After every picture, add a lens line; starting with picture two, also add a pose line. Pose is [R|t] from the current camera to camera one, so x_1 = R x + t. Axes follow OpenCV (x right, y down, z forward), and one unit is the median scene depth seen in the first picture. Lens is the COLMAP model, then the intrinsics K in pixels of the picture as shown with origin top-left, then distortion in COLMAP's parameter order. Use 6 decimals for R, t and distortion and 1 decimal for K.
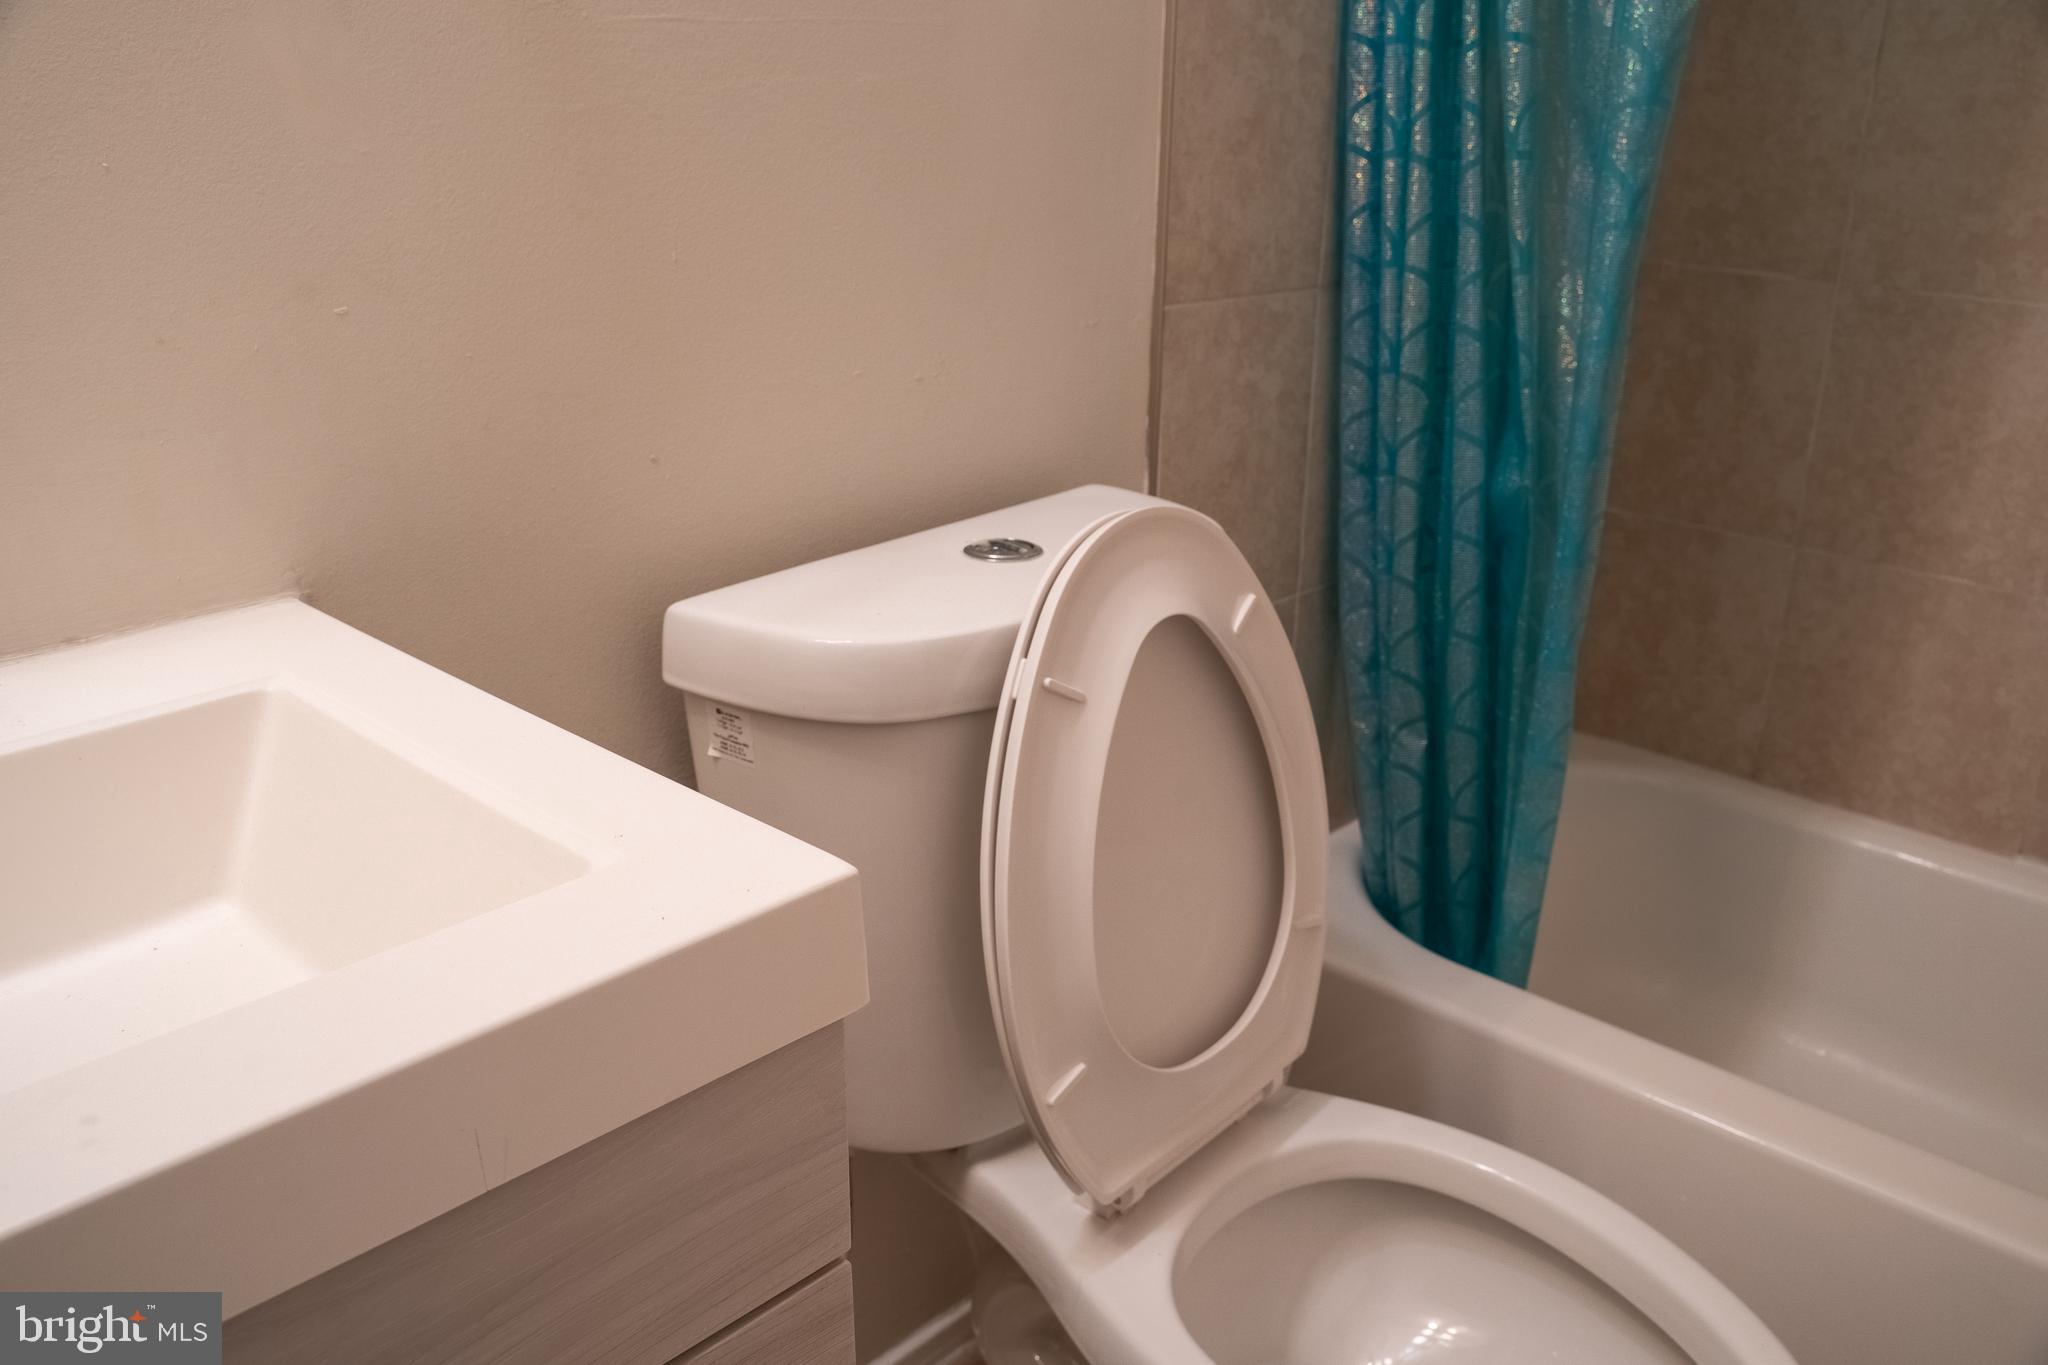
lens RADIAL K [[1674.0, 0, 1037.3], [0, 1674.0, 701.1], [0, 0, 1]] dist [-0.113055, 0.088519]
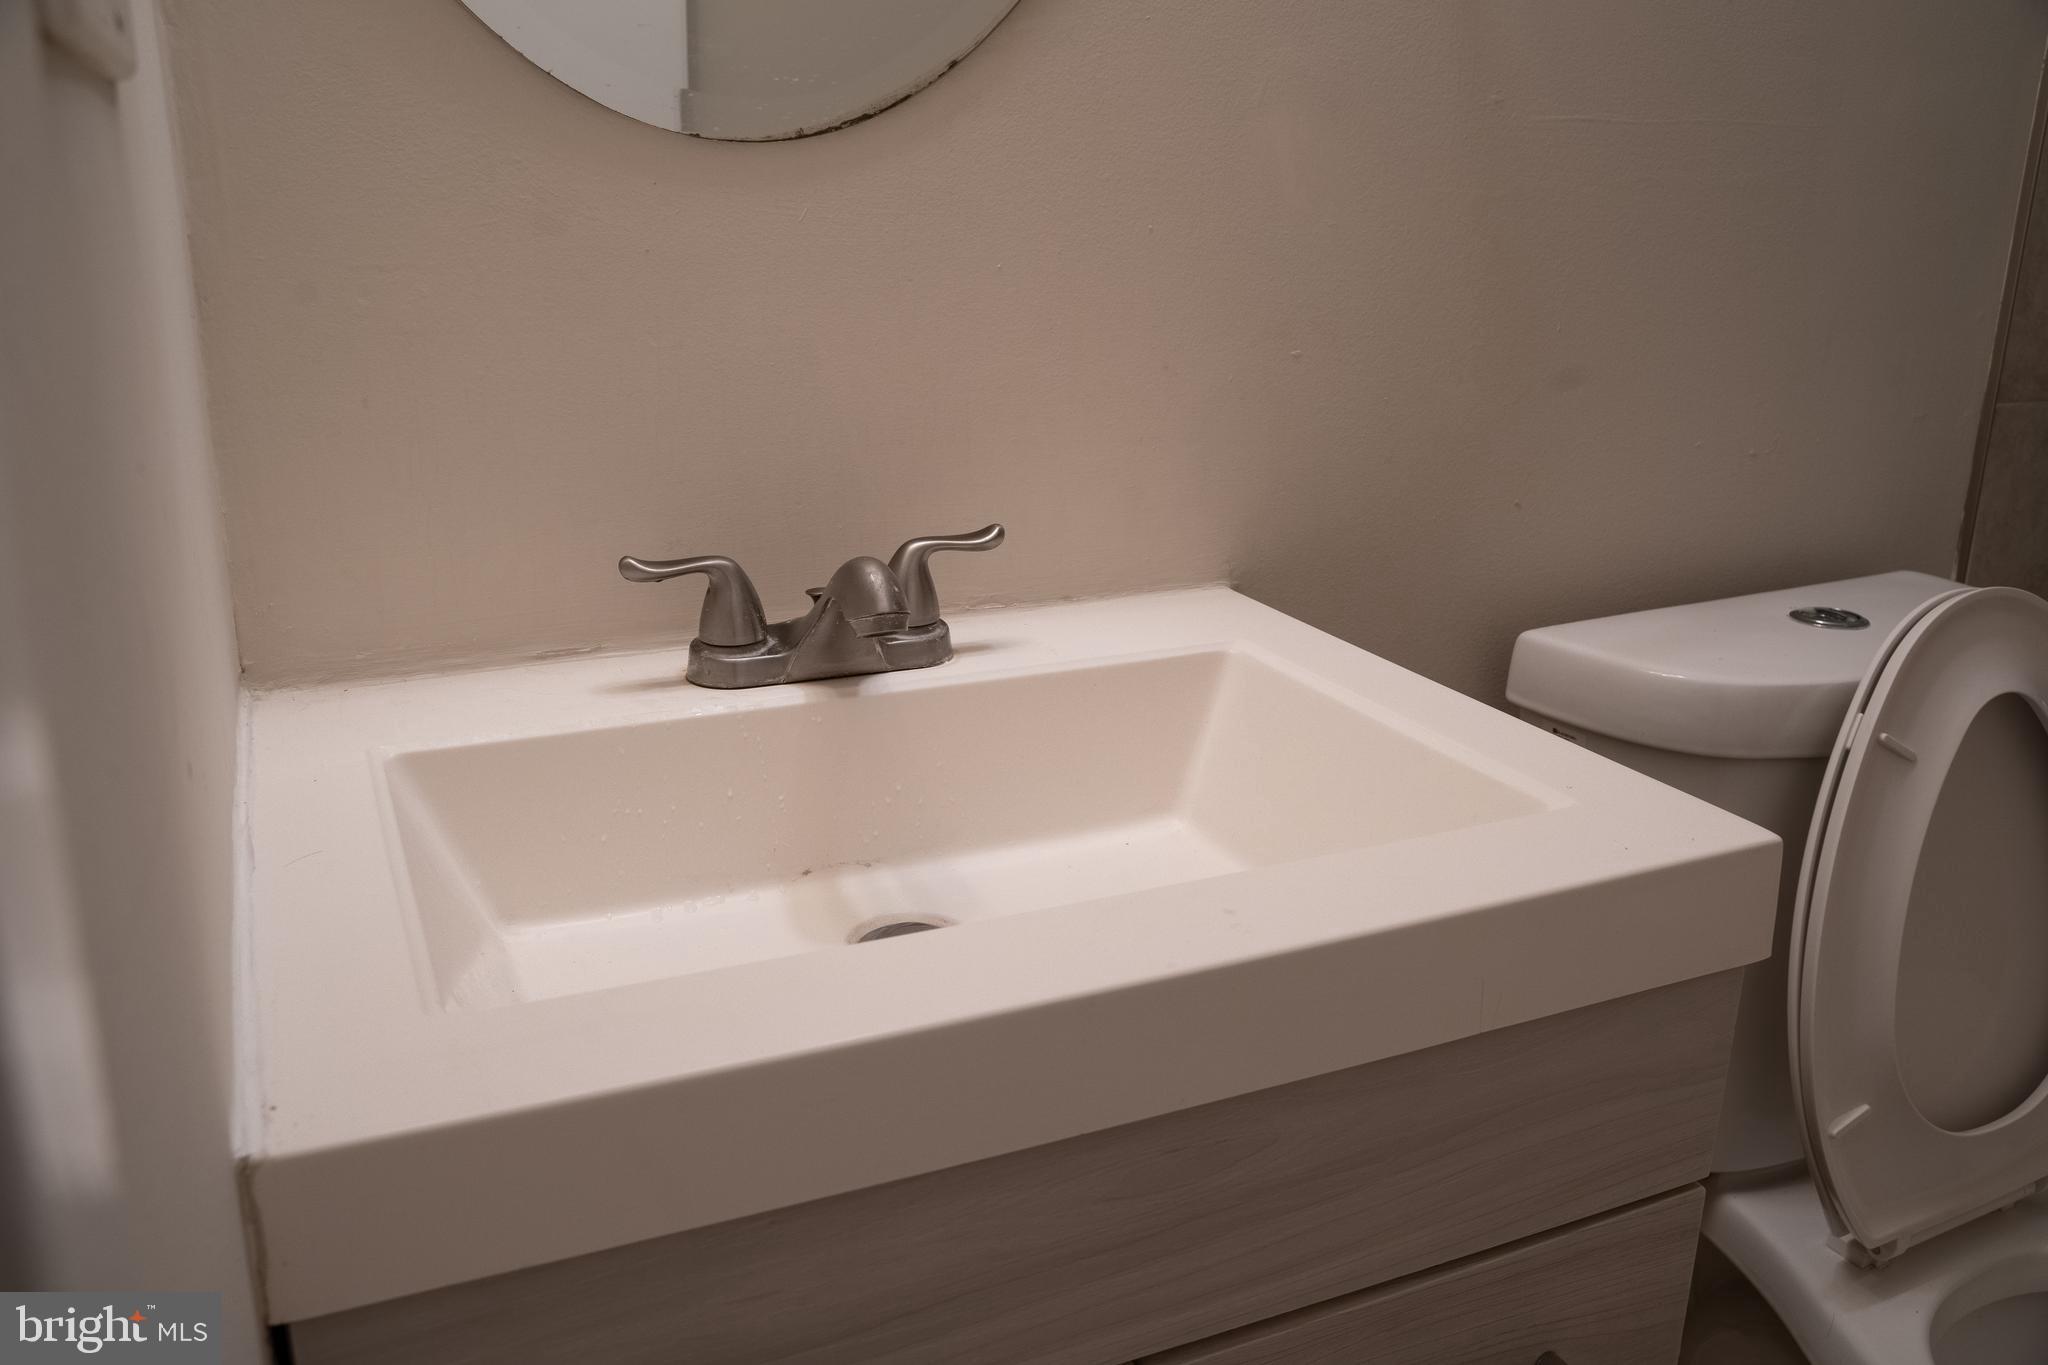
lens RADIAL K [[1674.0, 0, 1037.2], [0, 1674.0, 693.3], [0, 0, 1]] dist [-0.113055, 0.088519]
pose [[0.920781, 0.114773, -0.372814, -0.085861], [-0.134898, 0.990457, -0.028255, 0.051393], [0.366013, 0.076308, 0.927476, -0.136080]]
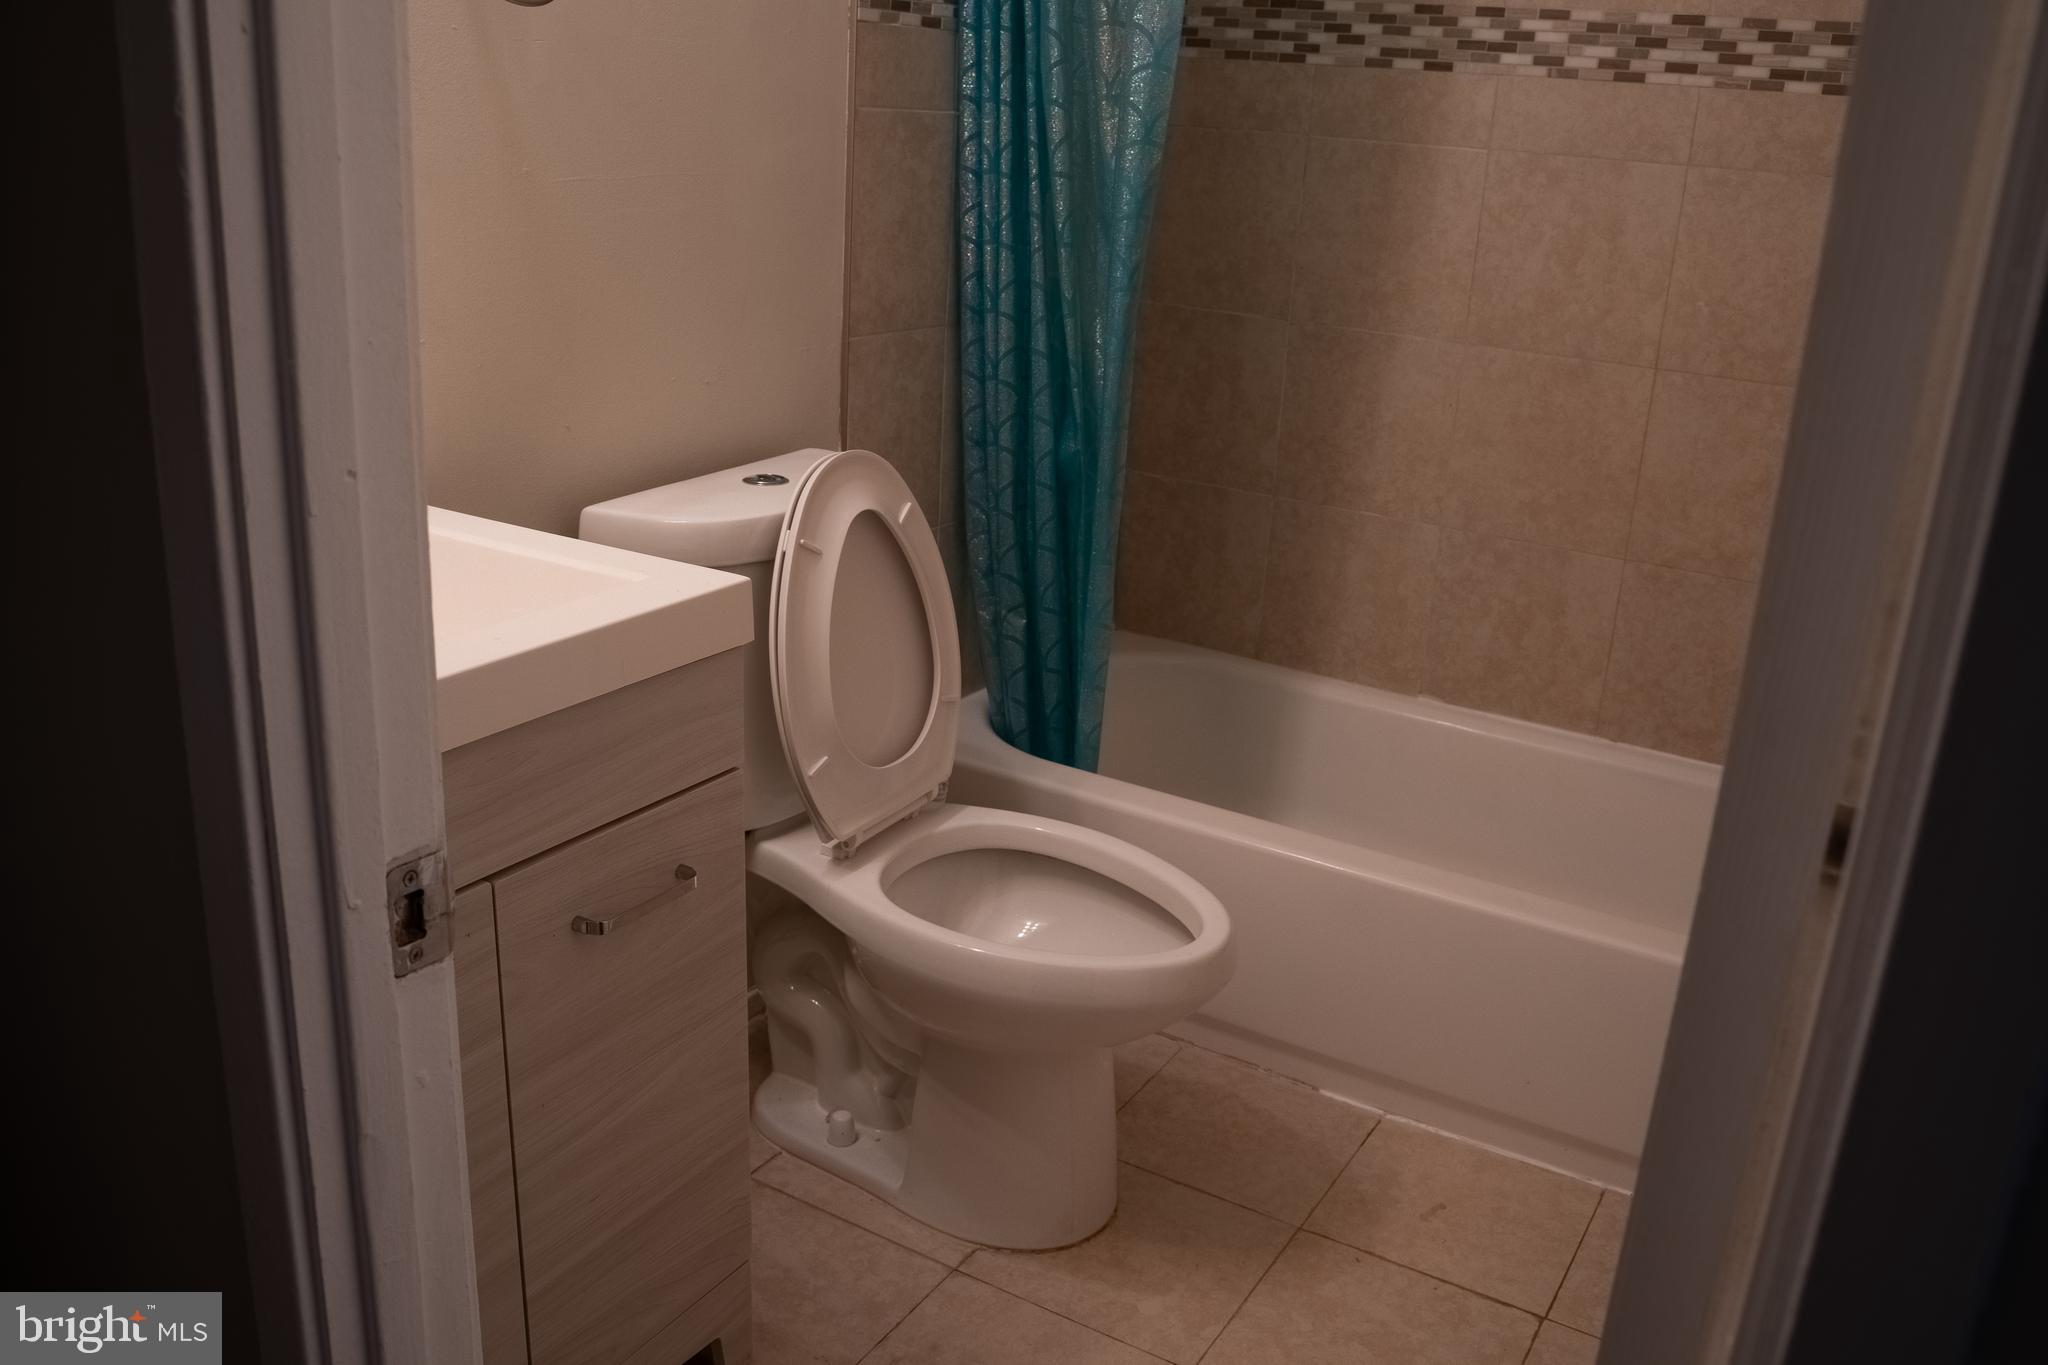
lens RADIAL K [[1674.0, 0, 1015.4], [0, 1674.0, 698.4], [0, 0, 1]] dist [-0.113055, 0.088519]
pose [[0.981065, -0.033773, 0.190712, -0.098147], [0.036596, 0.999266, -0.011298, 0.155521], [-0.190190, 0.018063, 0.981581, -0.696688]]
